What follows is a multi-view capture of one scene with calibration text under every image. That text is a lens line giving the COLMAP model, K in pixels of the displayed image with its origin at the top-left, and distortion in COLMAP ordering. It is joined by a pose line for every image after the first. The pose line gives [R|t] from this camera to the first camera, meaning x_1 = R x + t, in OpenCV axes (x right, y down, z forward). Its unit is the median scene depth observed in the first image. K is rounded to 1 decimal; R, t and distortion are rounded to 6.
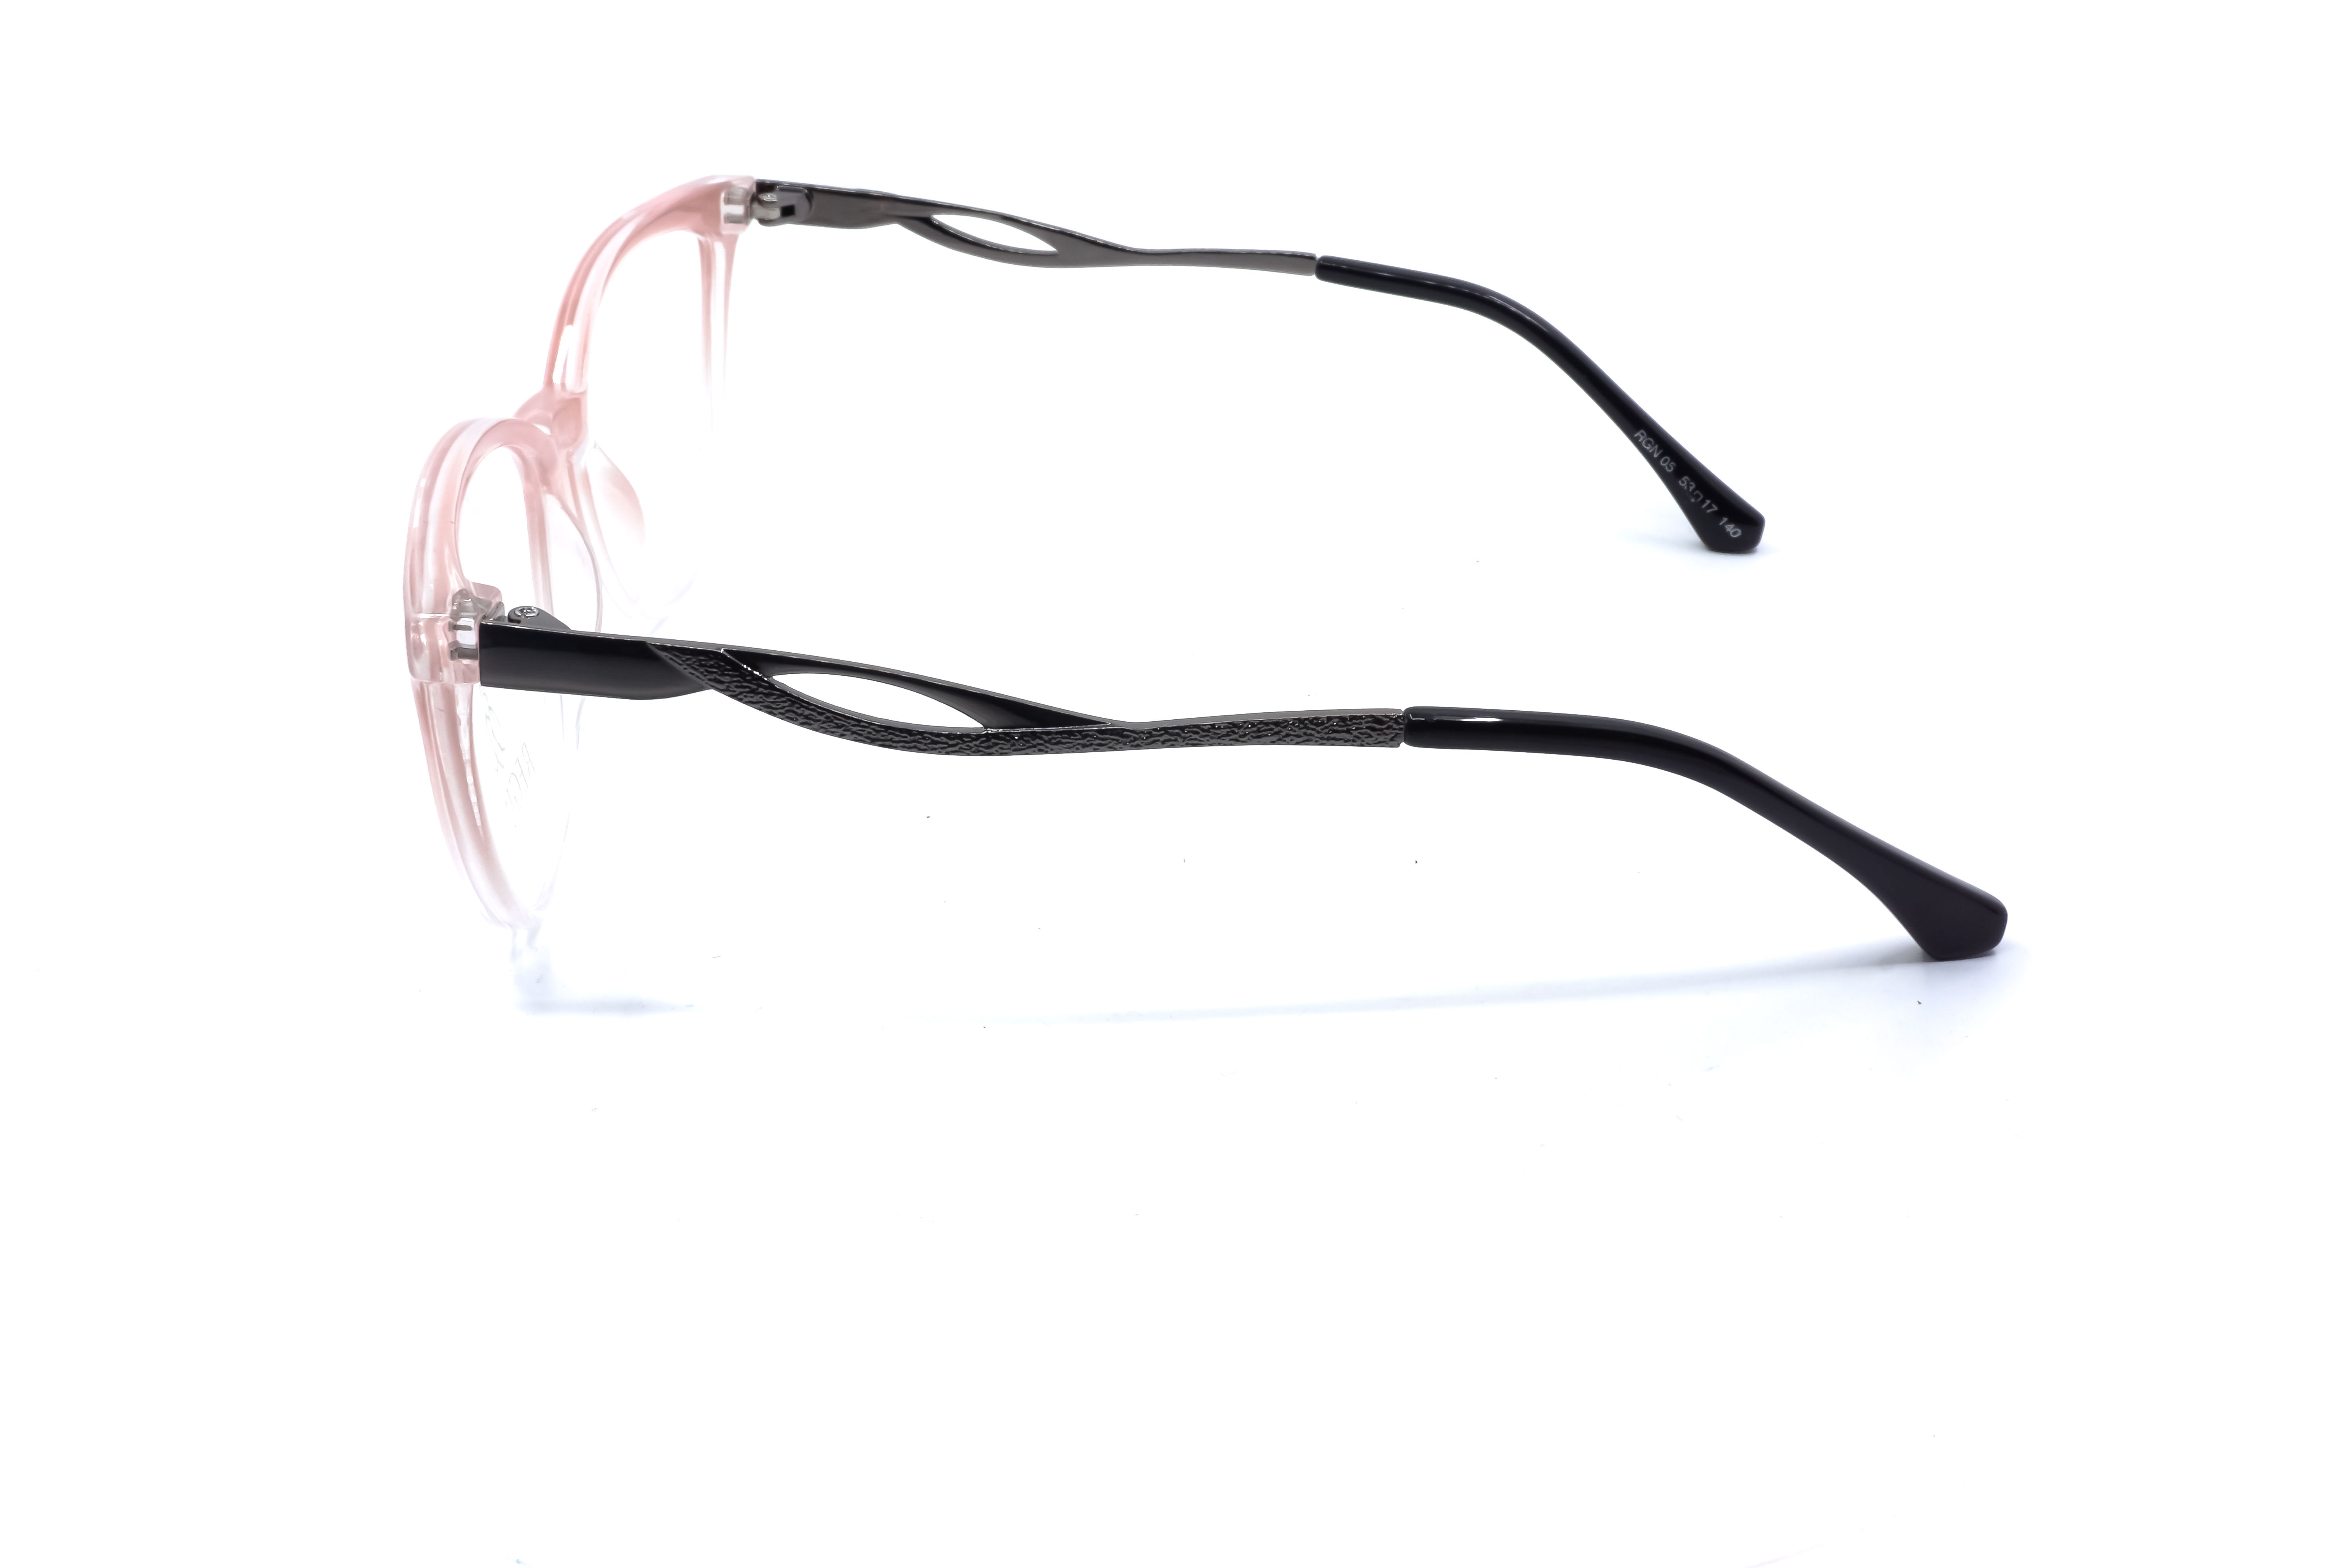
lens RADIAL K [[2292.4, 0, 1176.0], [0, 2292.4, 784.0], [0, 0, 1]] dist [0.005974, -0.005415]
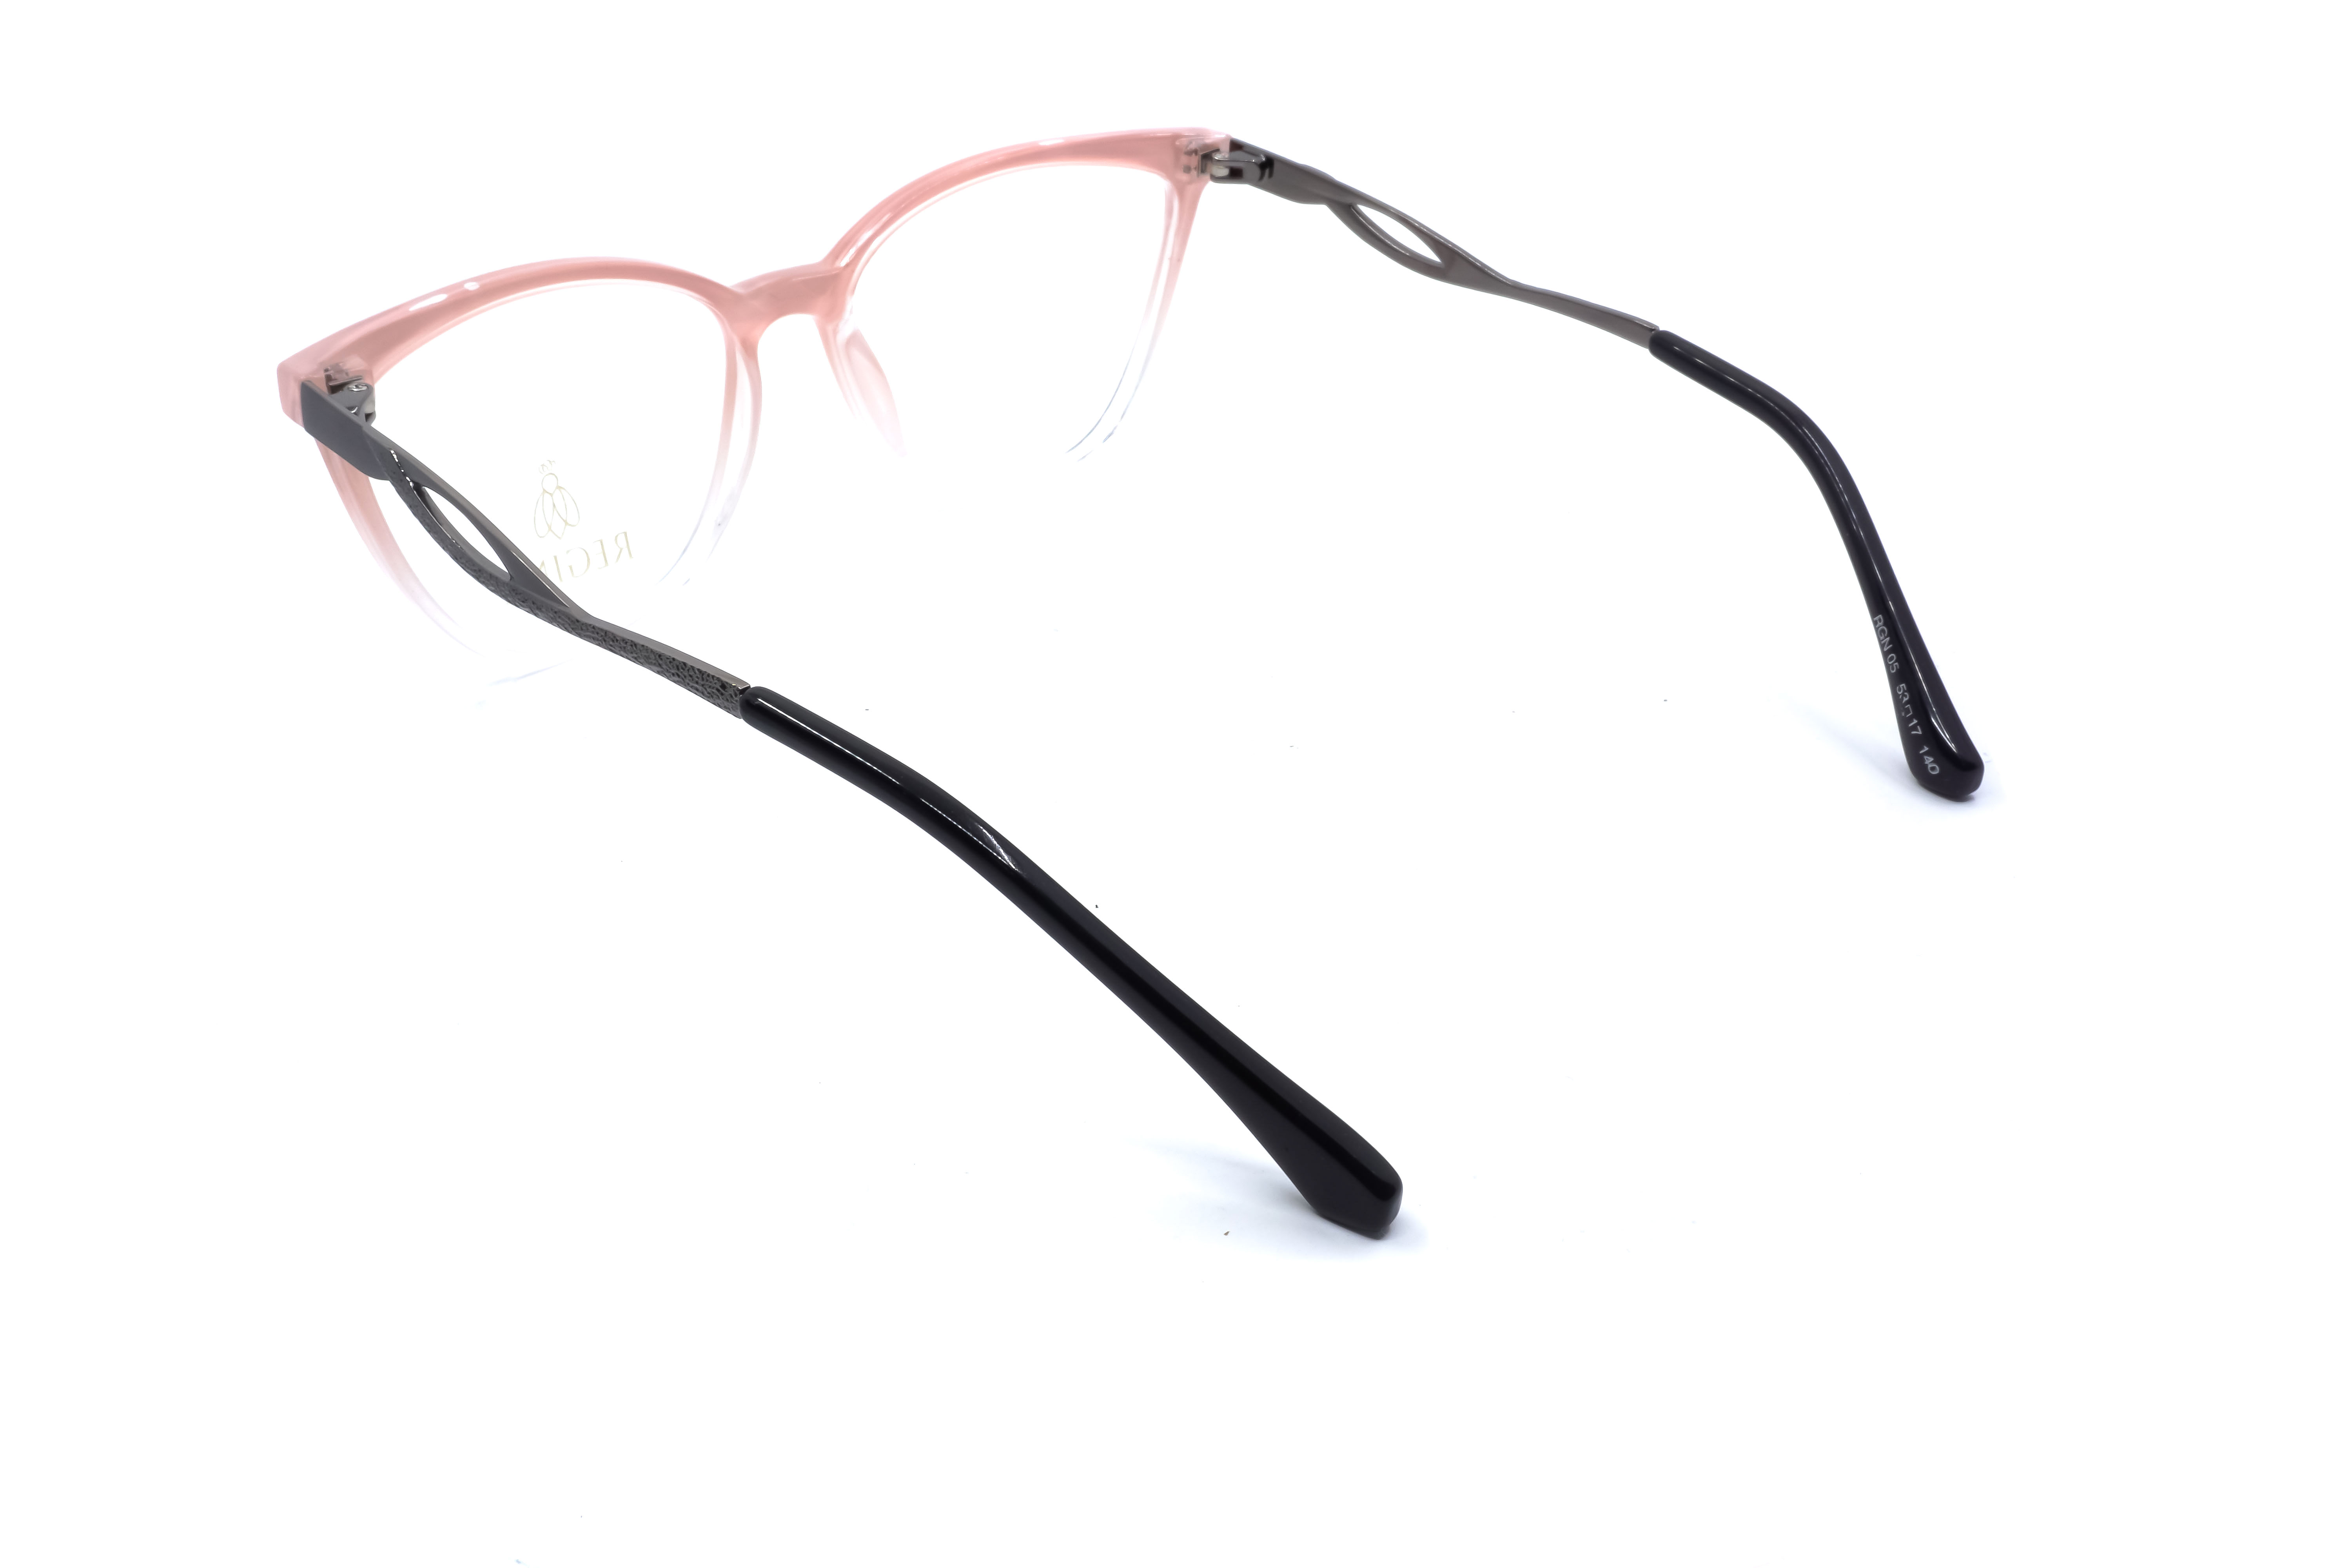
lens RADIAL K [[2292.4, 0, 1176.0], [0, 2292.4, 784.0], [0, 0, 1]] dist [0.005974, -0.005415]
pose [[0.699752, 0.347408, -0.624223, 0.564216], [-0.340607, 0.930325, 0.135949, -0.123545], [0.627960, 0.117484, 0.769327, 0.211112]]
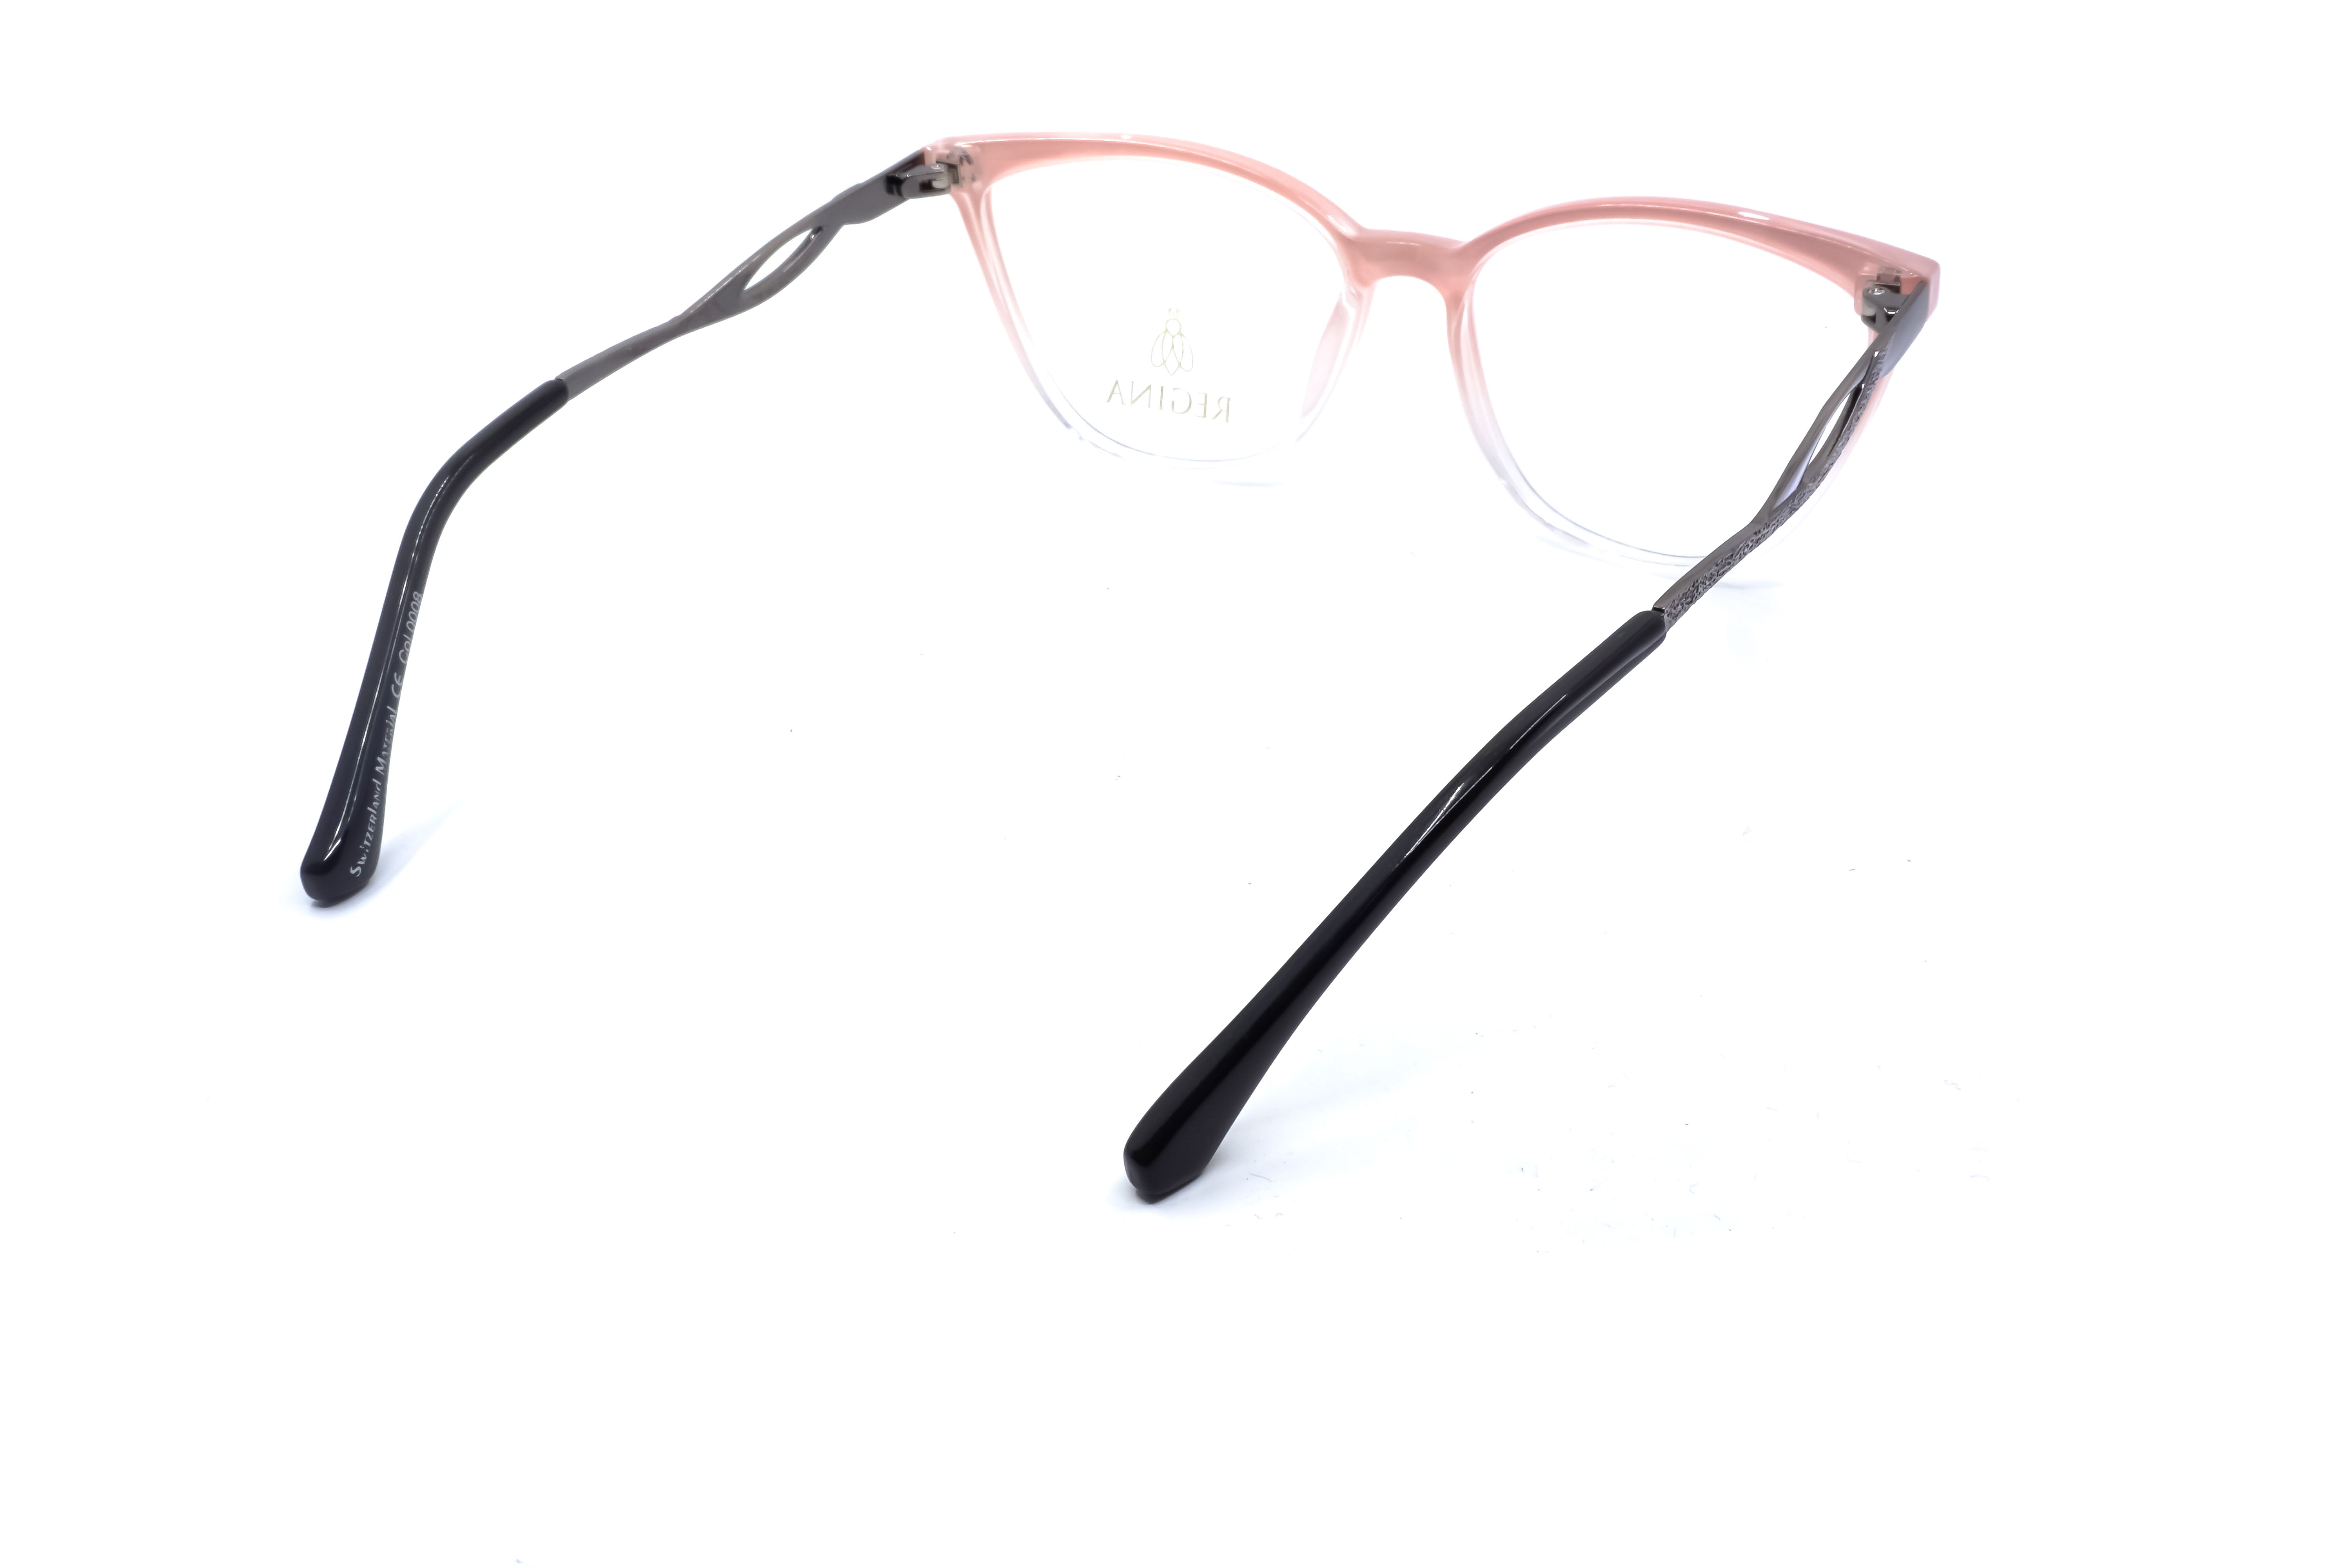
lens RADIAL K [[2298.0, 0, 1178.8], [0, 2298.0, 751.3], [0, 0, 1]] dist [0.016801, 0.004331]
pose [[-0.509909, 0.424404, -0.748248, 0.664208], [-0.399986, 0.653102, 0.643016, -0.589101], [0.761580, 0.627168, -0.163267, 1.047179]]
